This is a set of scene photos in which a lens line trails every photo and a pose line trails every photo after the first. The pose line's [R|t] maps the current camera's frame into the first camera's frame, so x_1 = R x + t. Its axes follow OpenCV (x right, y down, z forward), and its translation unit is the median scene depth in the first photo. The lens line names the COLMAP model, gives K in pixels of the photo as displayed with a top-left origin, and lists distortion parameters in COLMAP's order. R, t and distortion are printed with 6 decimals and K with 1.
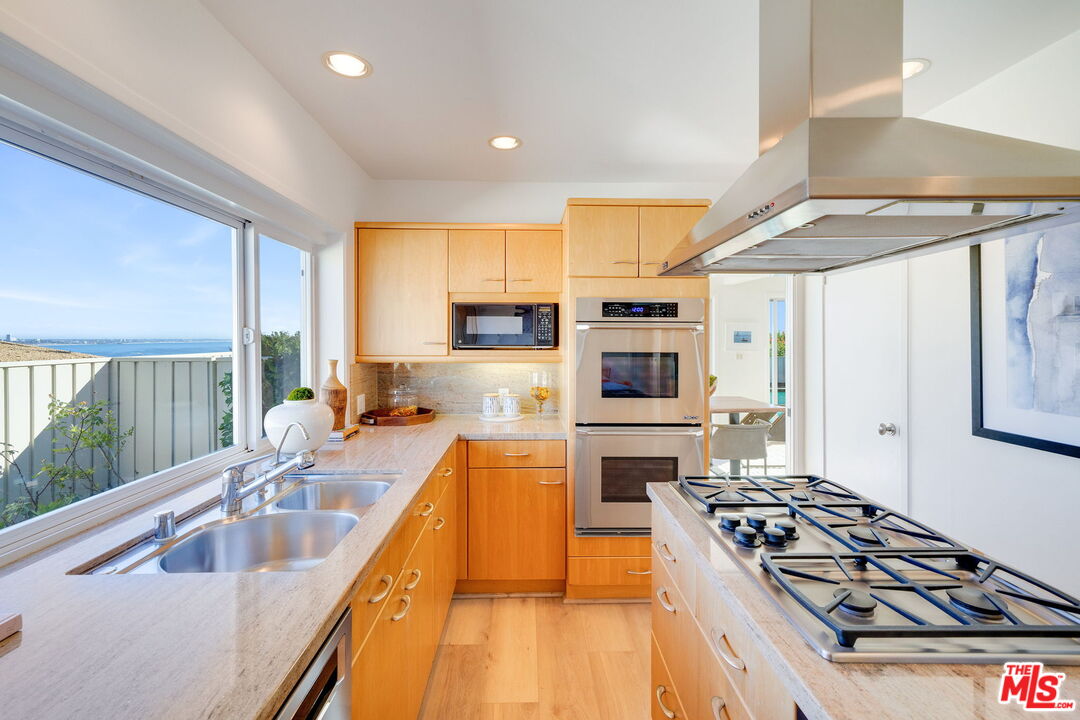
lens RADIAL K [[476.0, 0, 529.3], [0, 476.0, 342.2], [0, 0, 1]] dist [0.017454, 0.000169]
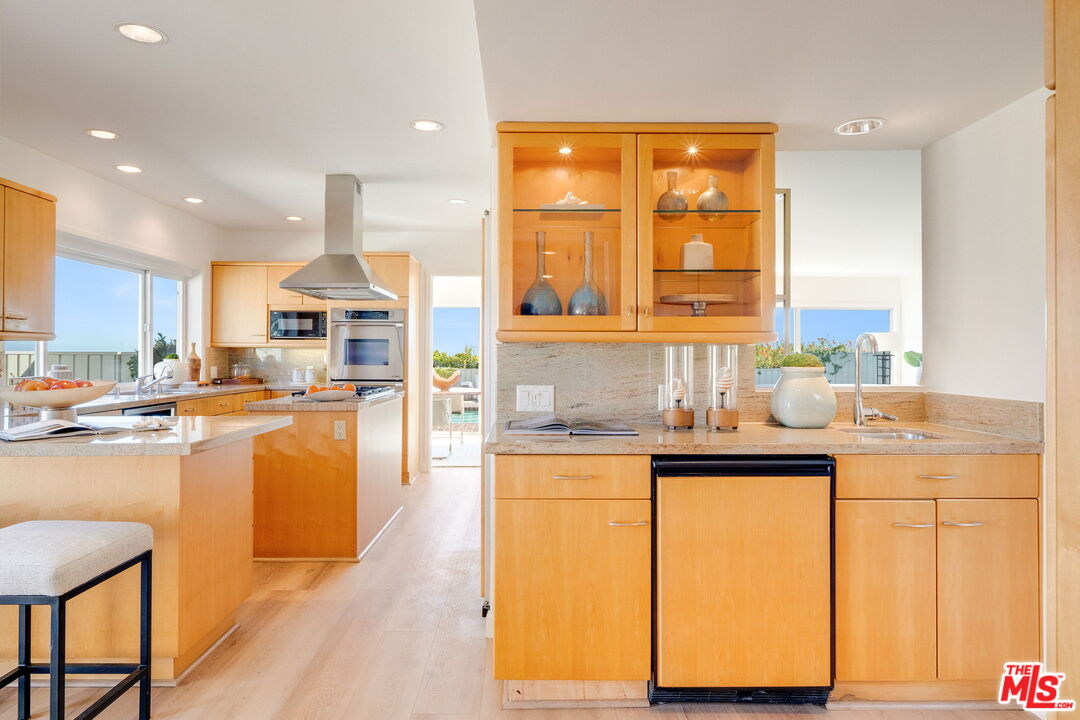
lens RADIAL K [[645.9, 0, 517.2], [0, 645.9, 350.1], [0, 0, 1]] dist [0.000535, -0.000116]
pose [[0.999964, 0.003405, -0.007801, 0.750384], [-0.003537, 0.999850, -0.016975, 0.093105], [0.007742, 0.017002, 0.999825, -1.285755]]
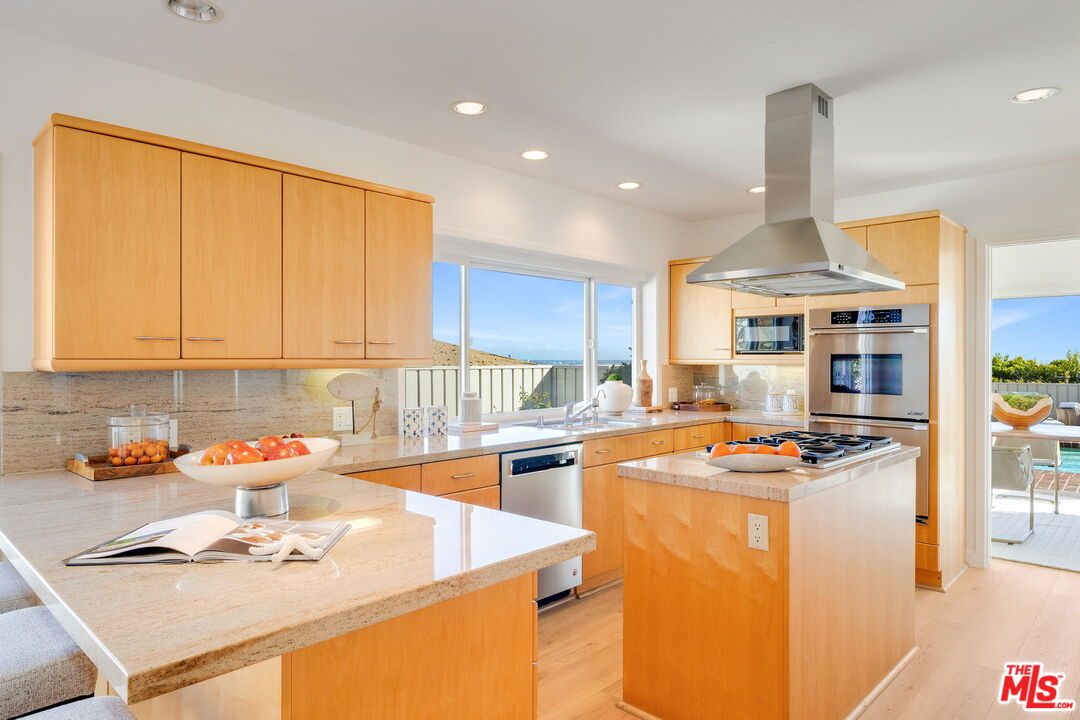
lens RADIAL K [[648.1, 0, 540.0], [0, 648.1, 360.0], [0, 0, 1]] dist [-0.007314, -0.000959]
pose [[0.713452, 0.001267, -0.700703, 0.709943], [-0.006330, 0.999969, -0.004638, 0.044407], [0.700676, 0.007744, 0.713438, -0.612047]]
